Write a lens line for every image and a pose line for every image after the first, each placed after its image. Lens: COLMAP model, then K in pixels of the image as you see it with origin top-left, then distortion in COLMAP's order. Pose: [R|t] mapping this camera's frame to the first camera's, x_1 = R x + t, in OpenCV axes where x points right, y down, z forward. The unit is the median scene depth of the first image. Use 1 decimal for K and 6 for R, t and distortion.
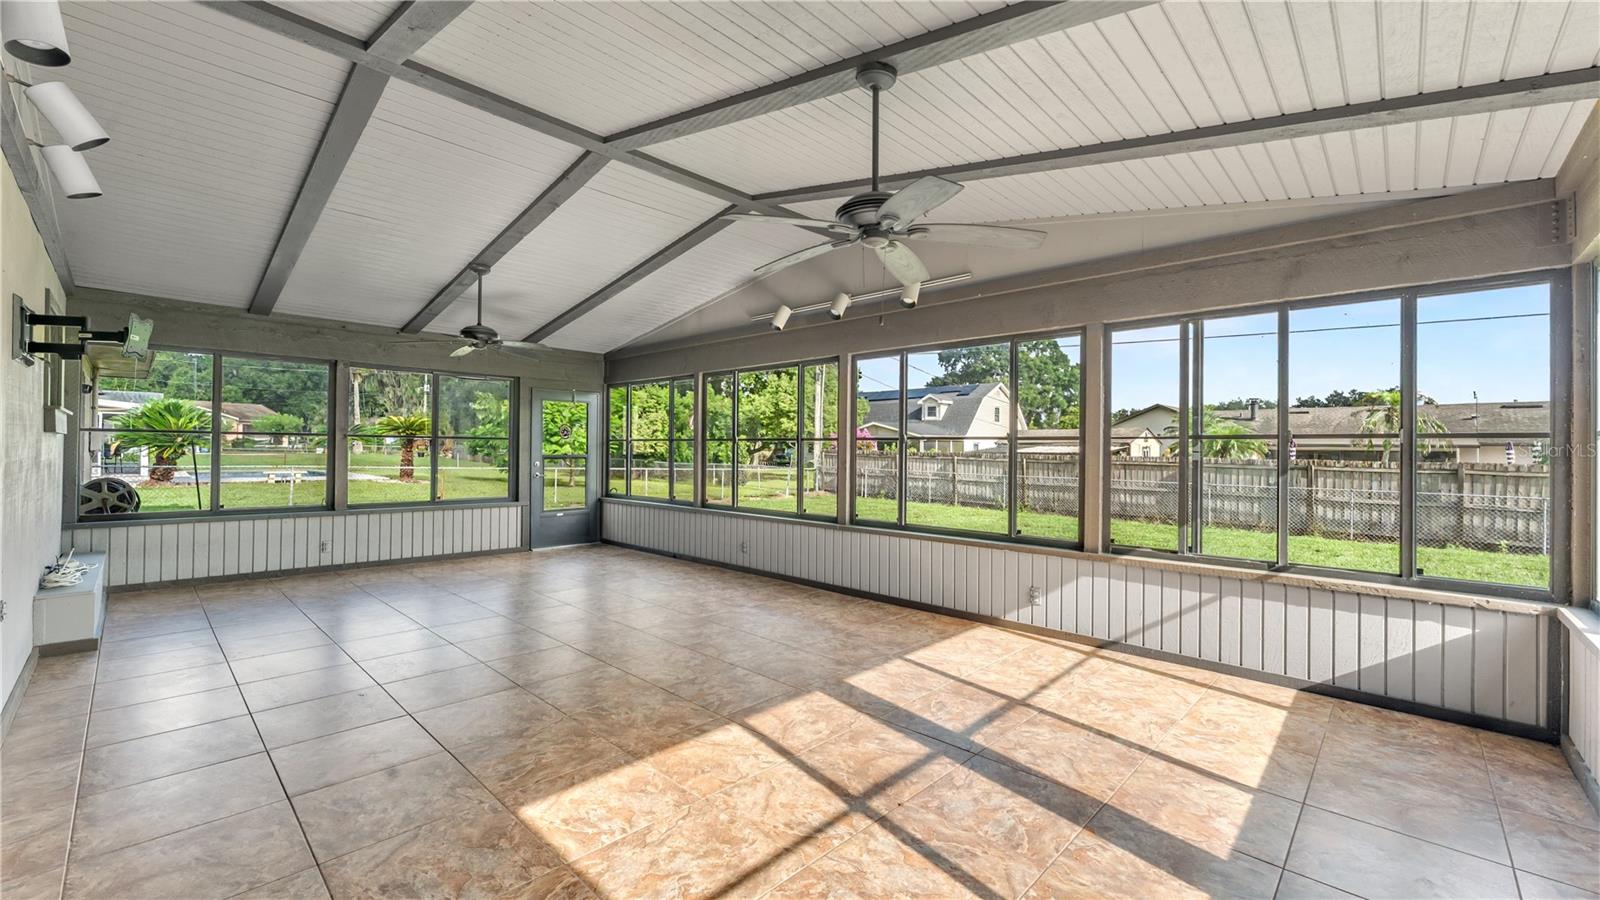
lens RADIAL K [[641.7, 0, 805.2], [0, 641.7, 445.4], [0, 0, 1]] dist [0.001266, 0.000033]
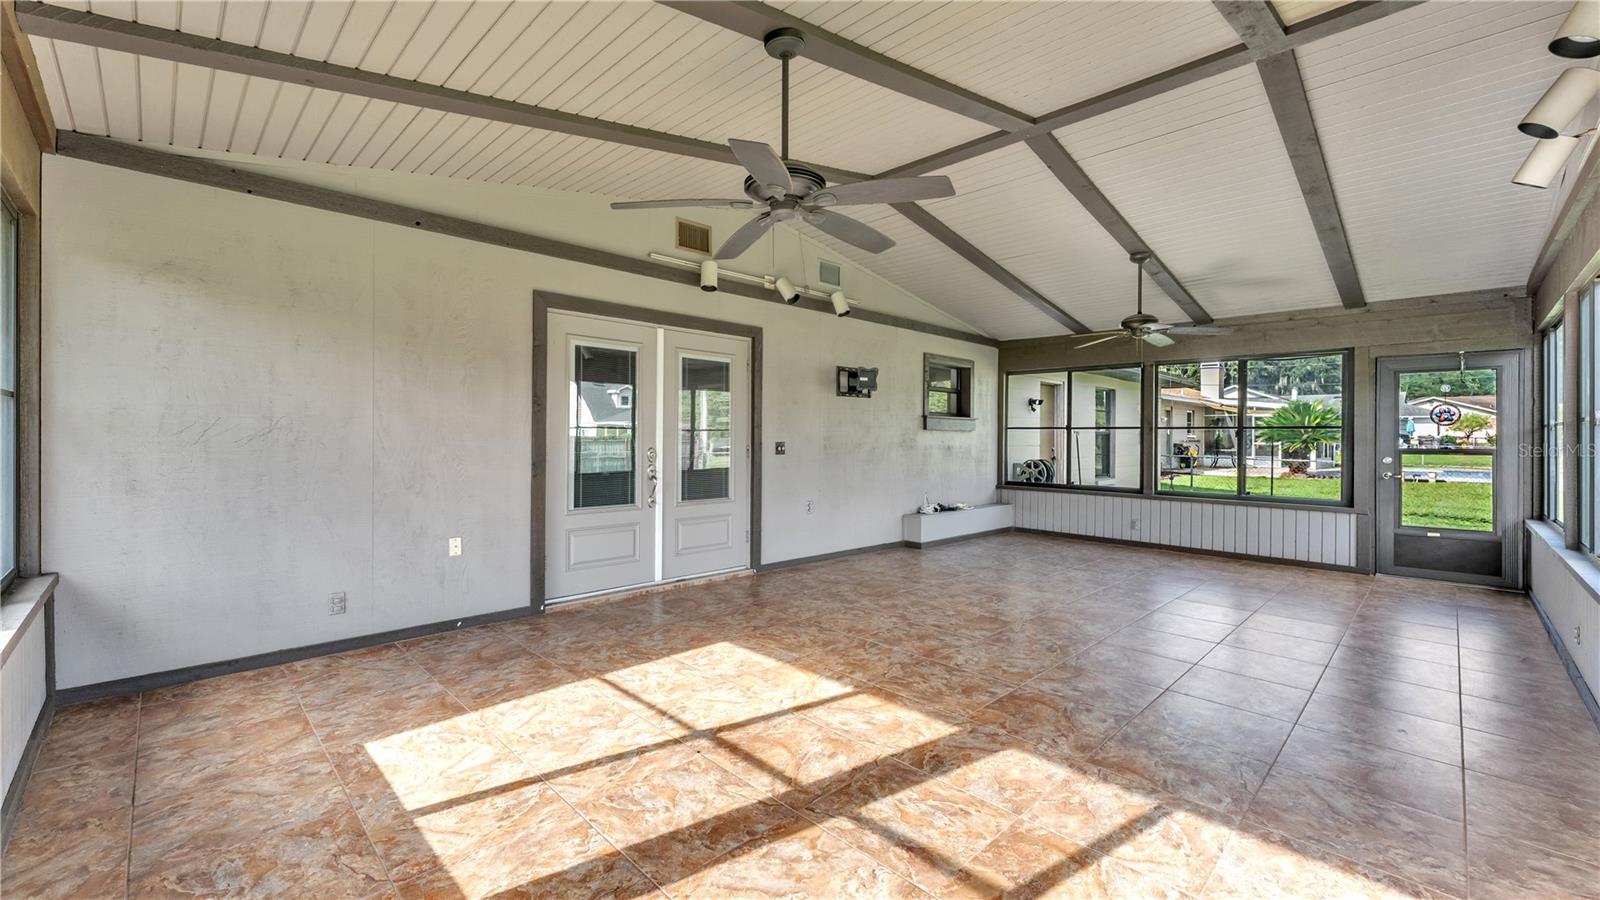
lens RADIAL K [[641.7, 0, 805.2], [0, 641.7, 445.4], [0, 0, 1]] dist [0.001266, 0.000033]
pose [[-0.025232, 0.003870, -0.999674, 1.006933], [0.000892, 0.999992, 0.003848, 0.020206], [0.999681, -0.000795, -0.025236, 0.977762]]
